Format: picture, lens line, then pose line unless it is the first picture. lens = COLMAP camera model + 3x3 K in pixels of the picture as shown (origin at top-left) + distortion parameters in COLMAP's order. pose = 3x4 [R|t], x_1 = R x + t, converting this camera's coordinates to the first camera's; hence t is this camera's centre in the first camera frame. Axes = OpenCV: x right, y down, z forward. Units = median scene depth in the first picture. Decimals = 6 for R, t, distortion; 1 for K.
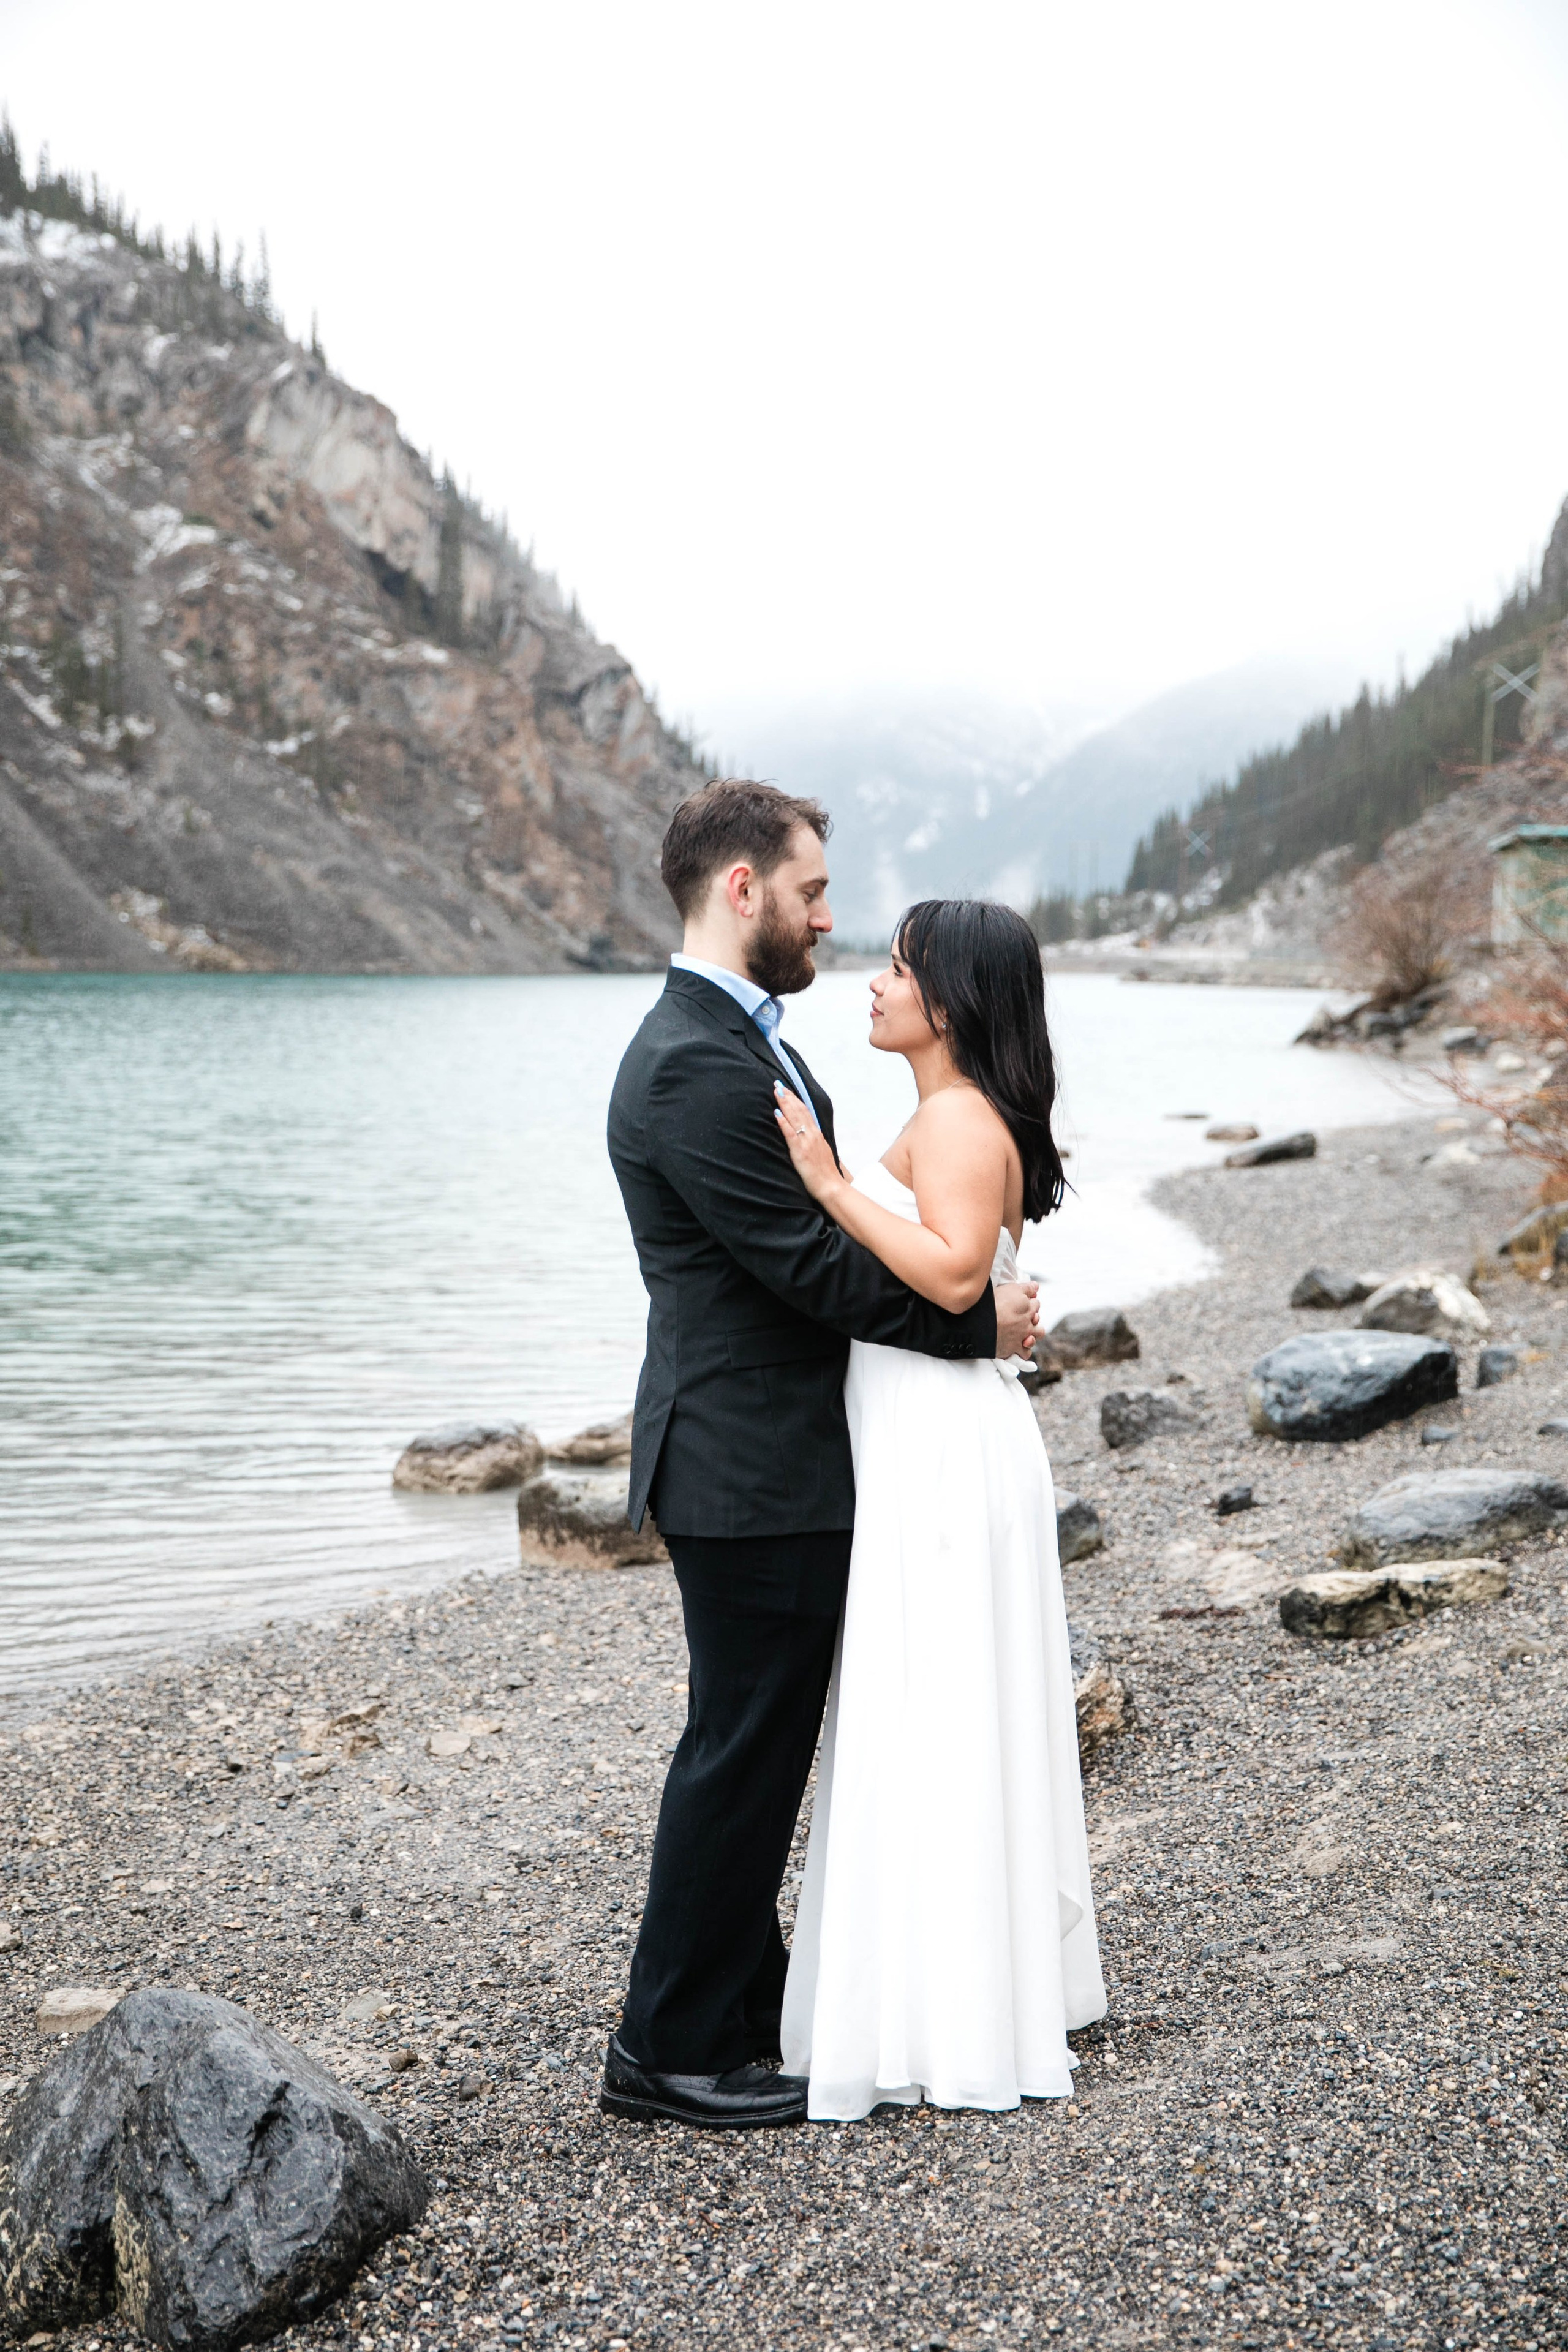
lens RADIAL K [[3956.8, 0, 784.0], [0, 3956.8, 1176.0], [0, 0, 1]] dist [0.118735, 0.086981]
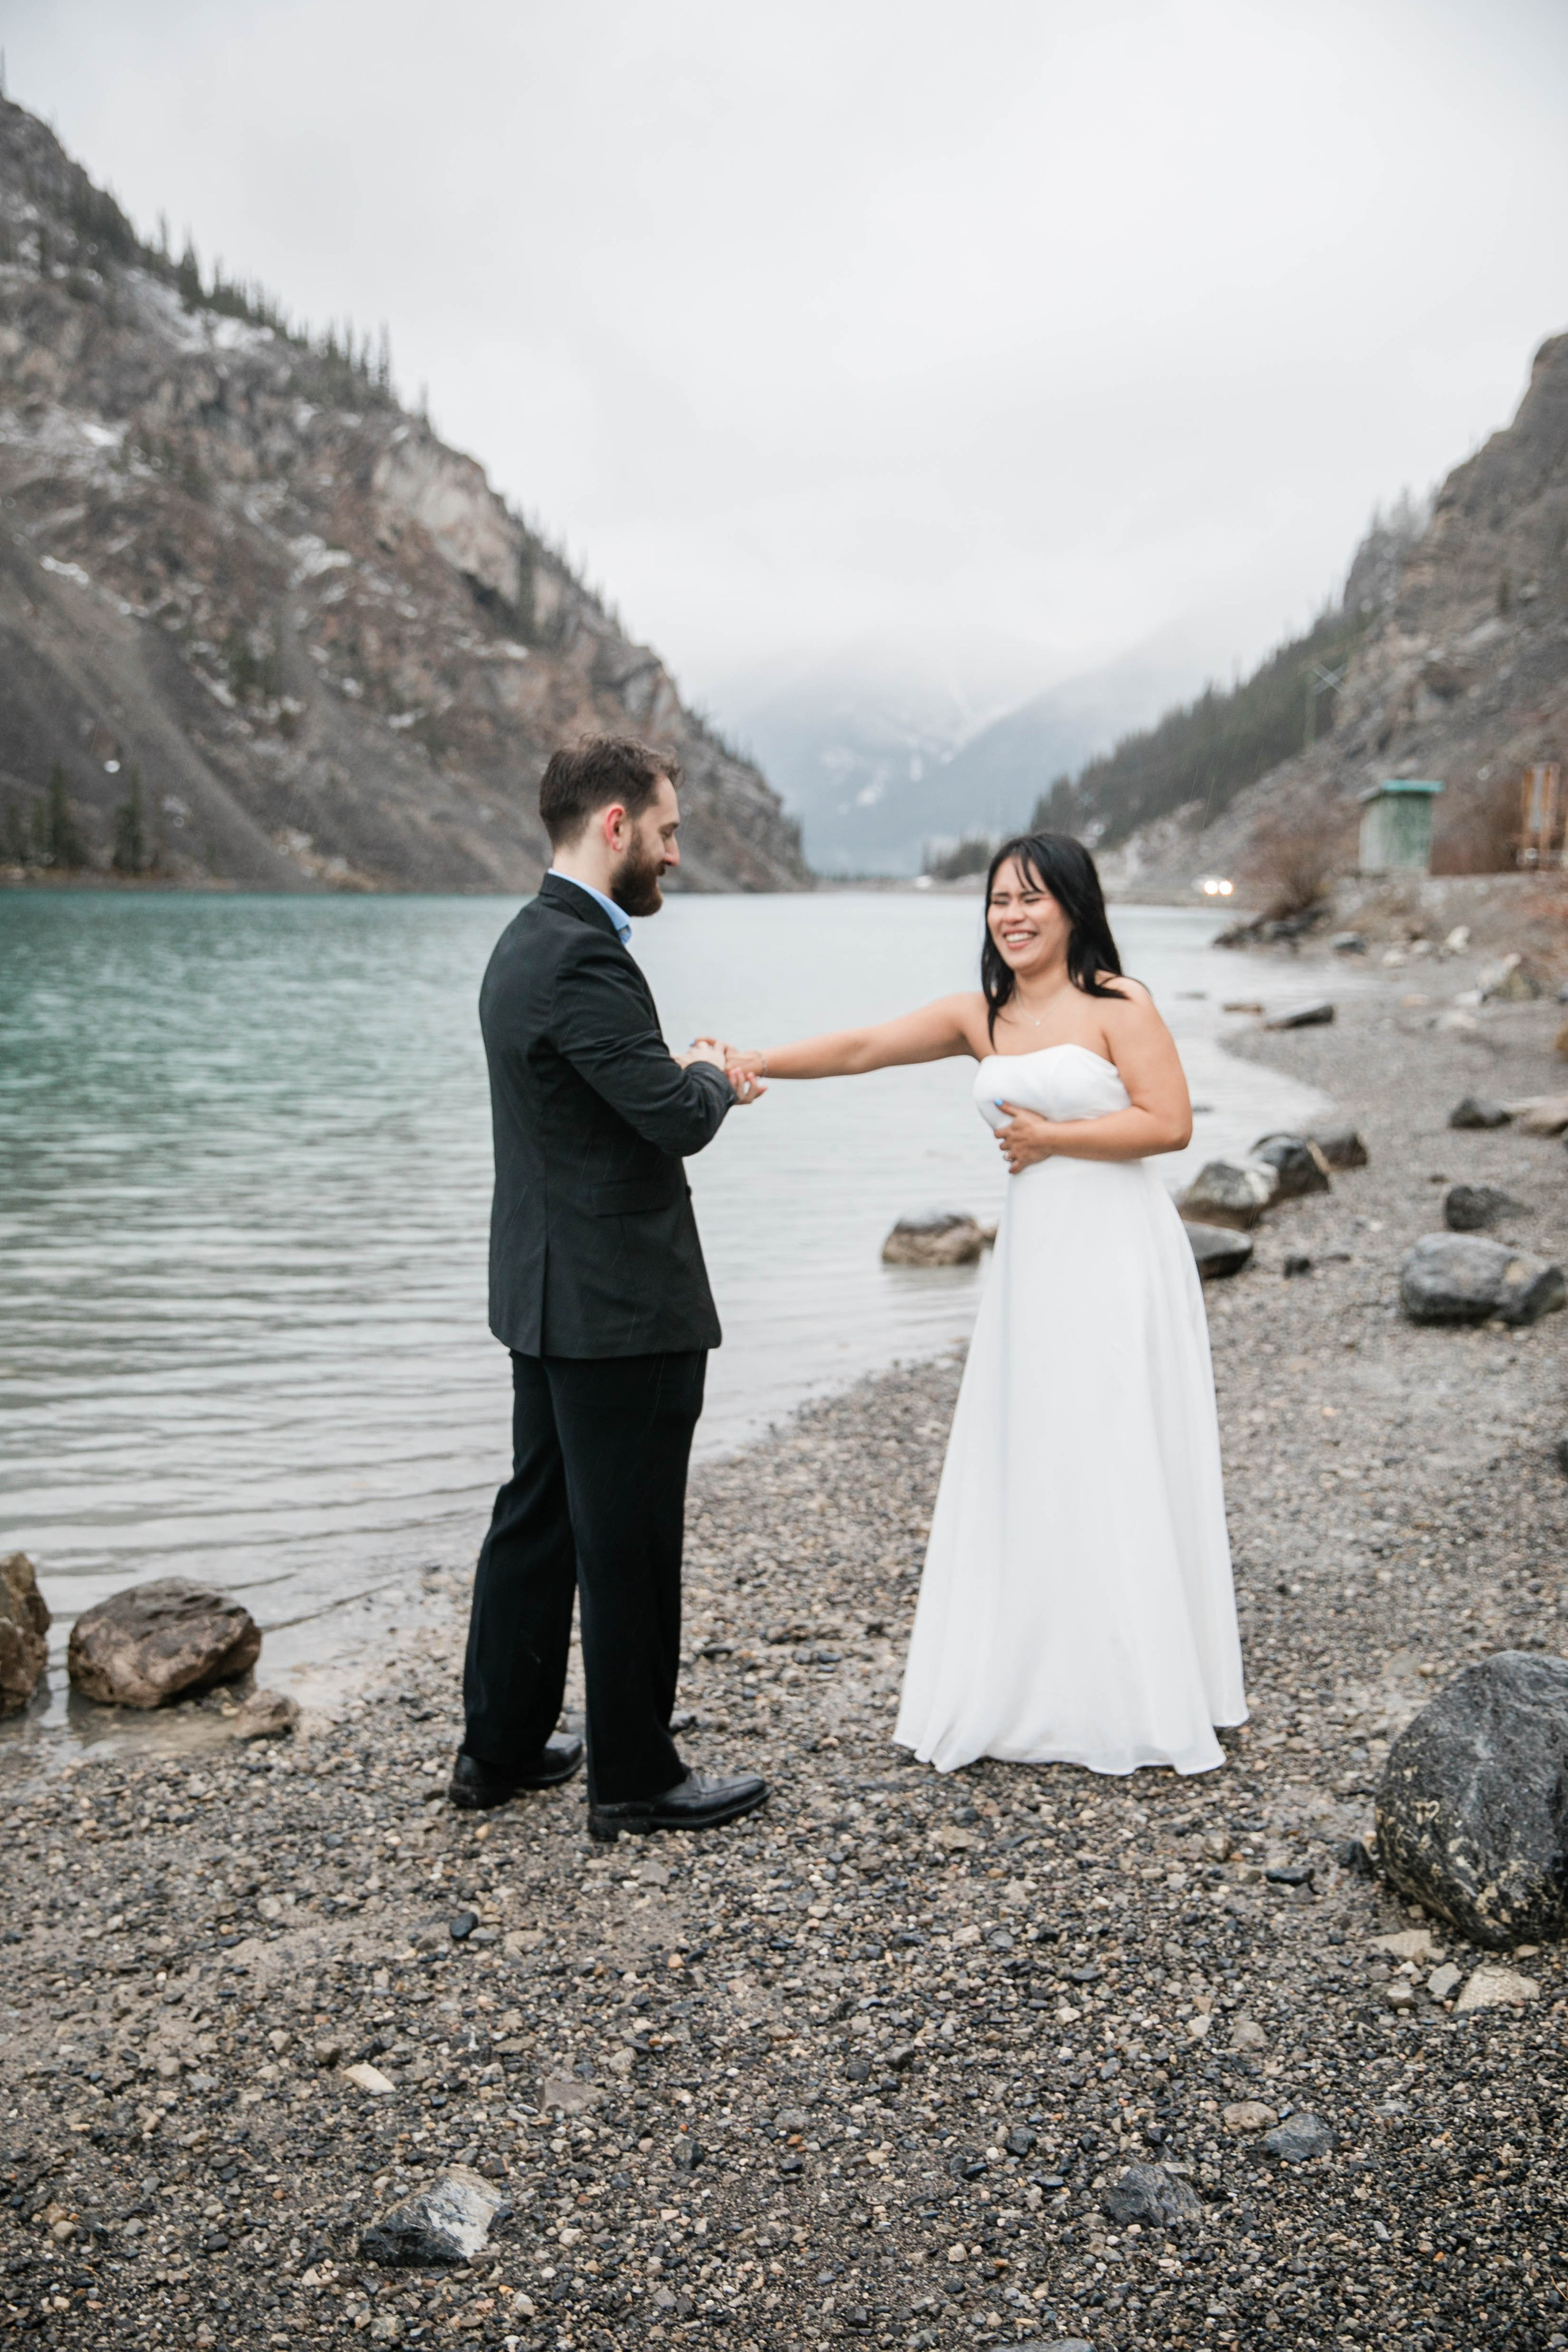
lens RADIAL K [[2971.5, 0, 813.8], [0, 2971.5, 1184.0], [0, 0, 1]] dist [-0.014362, 0.368002]
pose [[0.999730, 0.002547, 0.023107, -0.108877], [-0.003573, 0.999004, 0.044472, 0.009666], [-0.022971, -0.044542, 0.998743, 0.046210]]
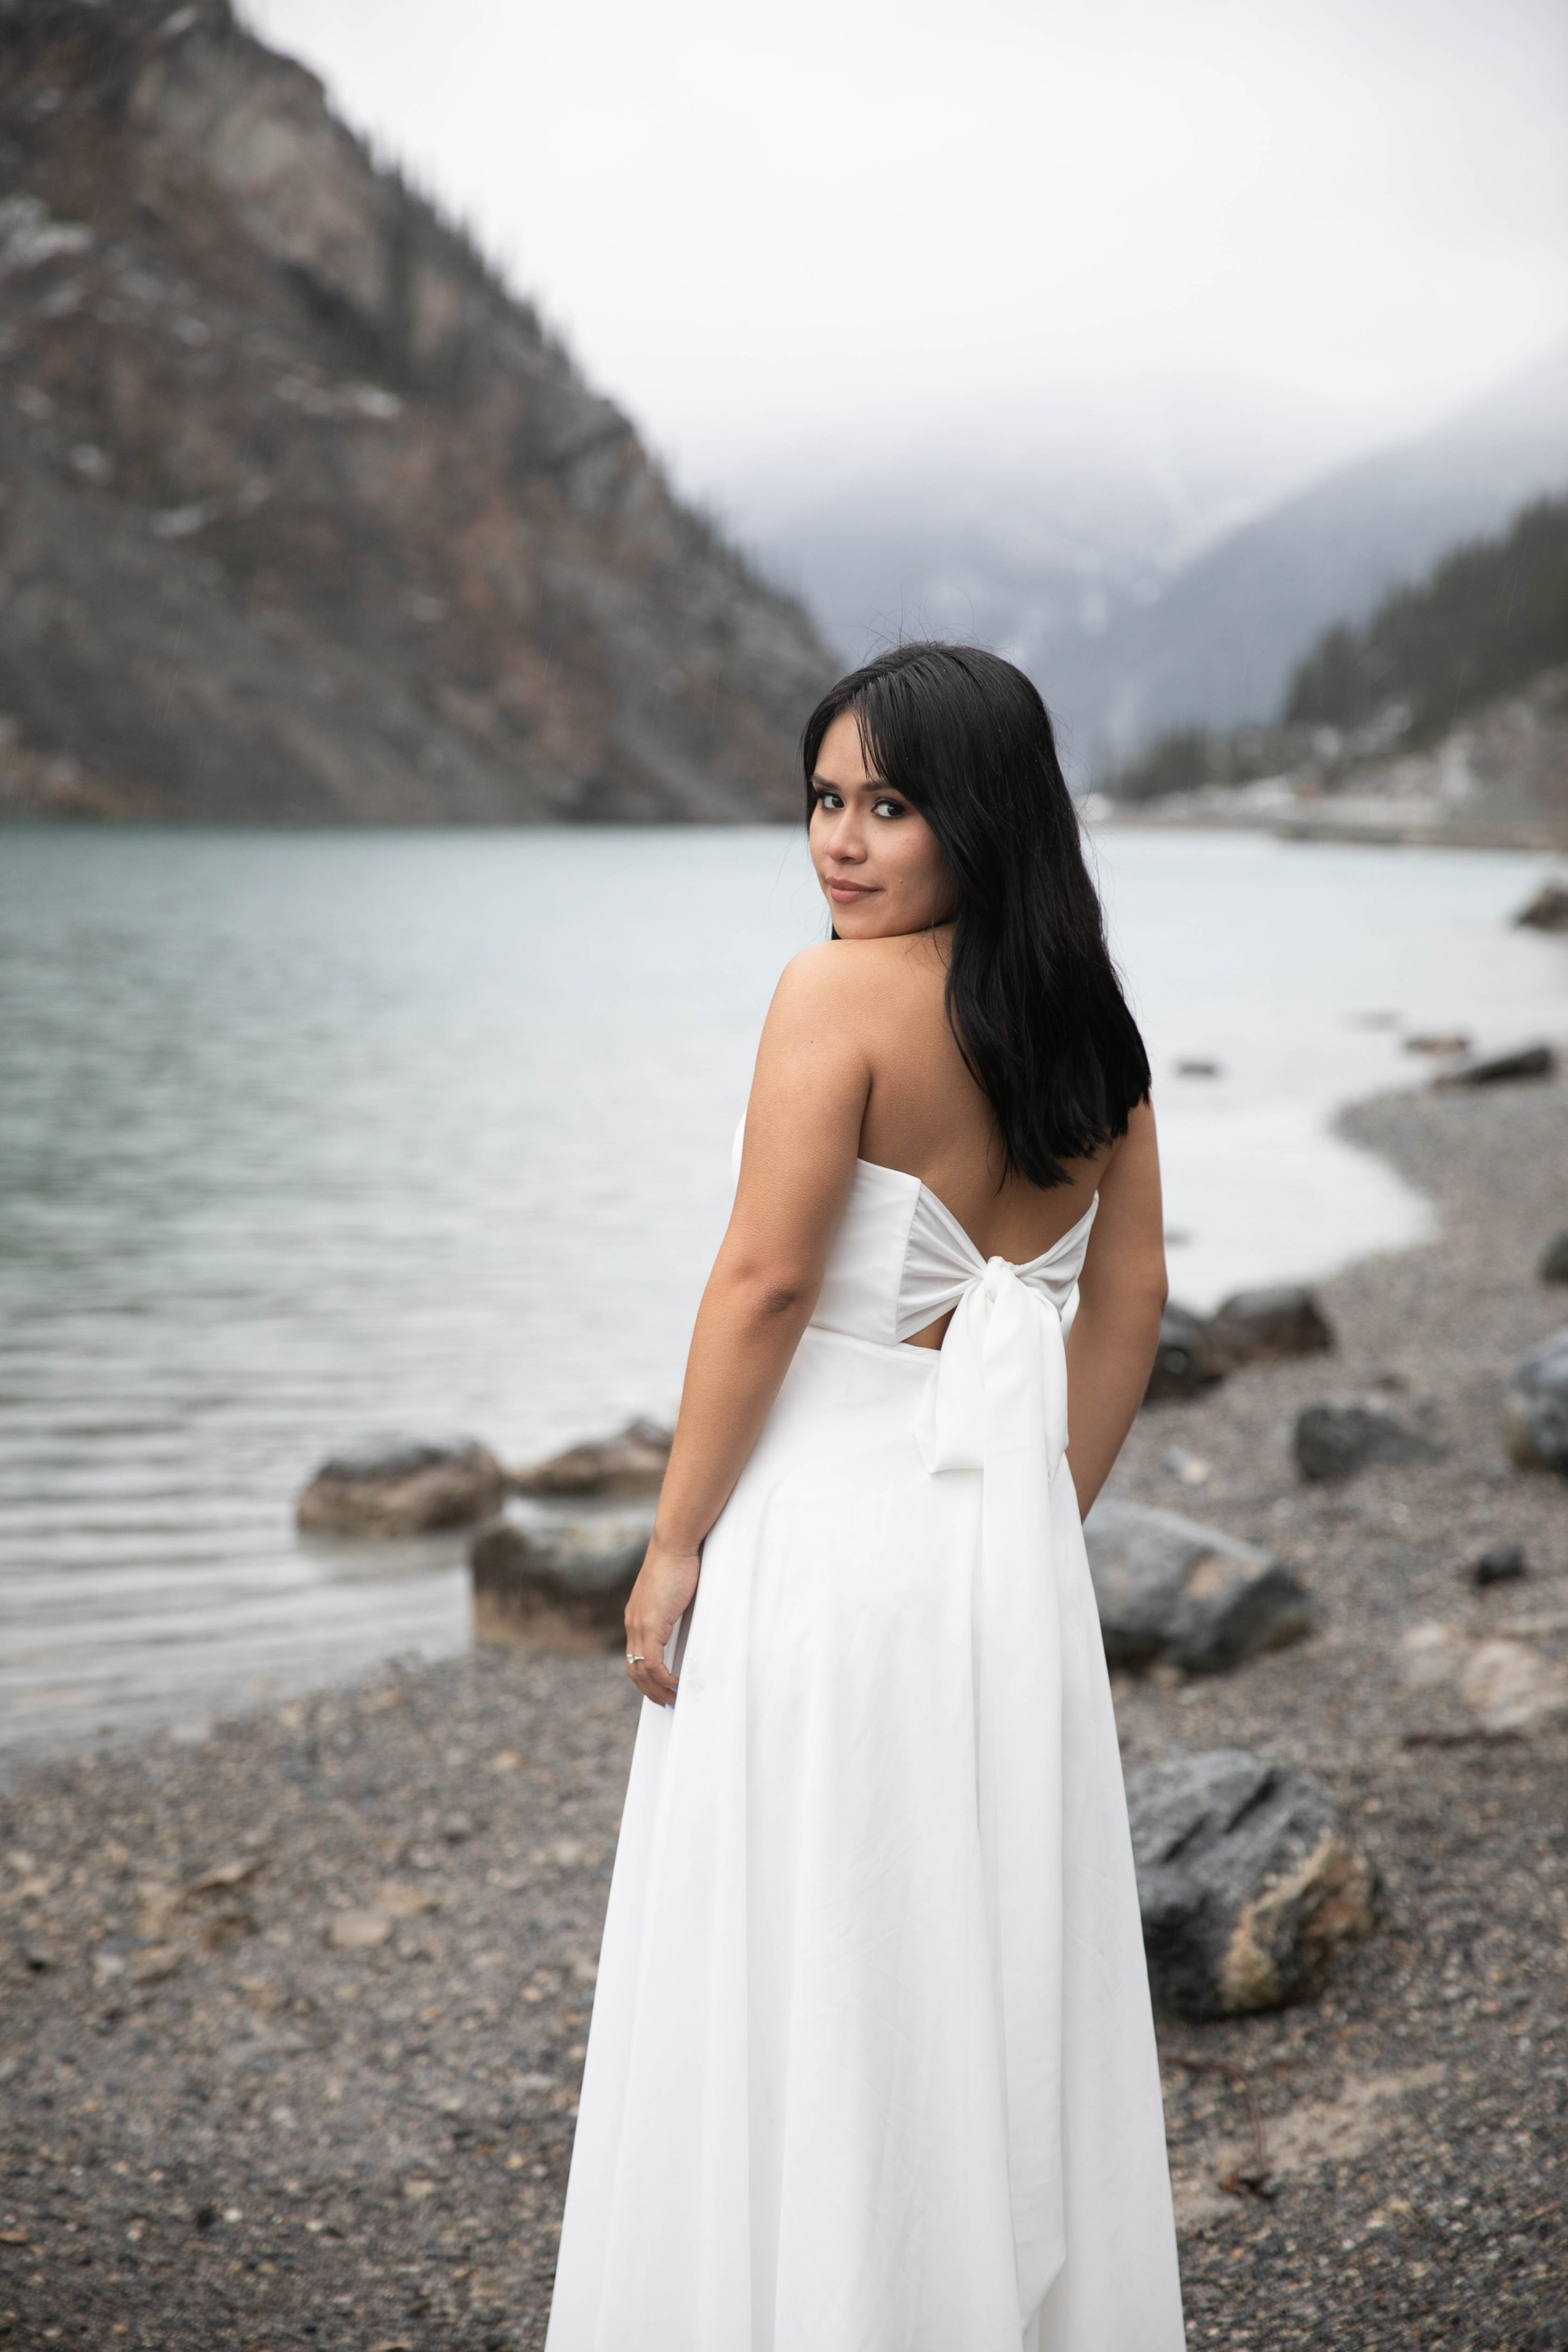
lens RADIAL K [[5126.7, 0, 823.3], [0, 5126.7, 1170.2], [0, 0, 1]] dist [0.297623, -0.111301]
pose [[0.999940, 0.010878, -0.000870, -0.002970], [-0.010864, 0.999832, 0.014767, 0.000117], [0.001031, -0.014757, 0.999891, 0.060830]]
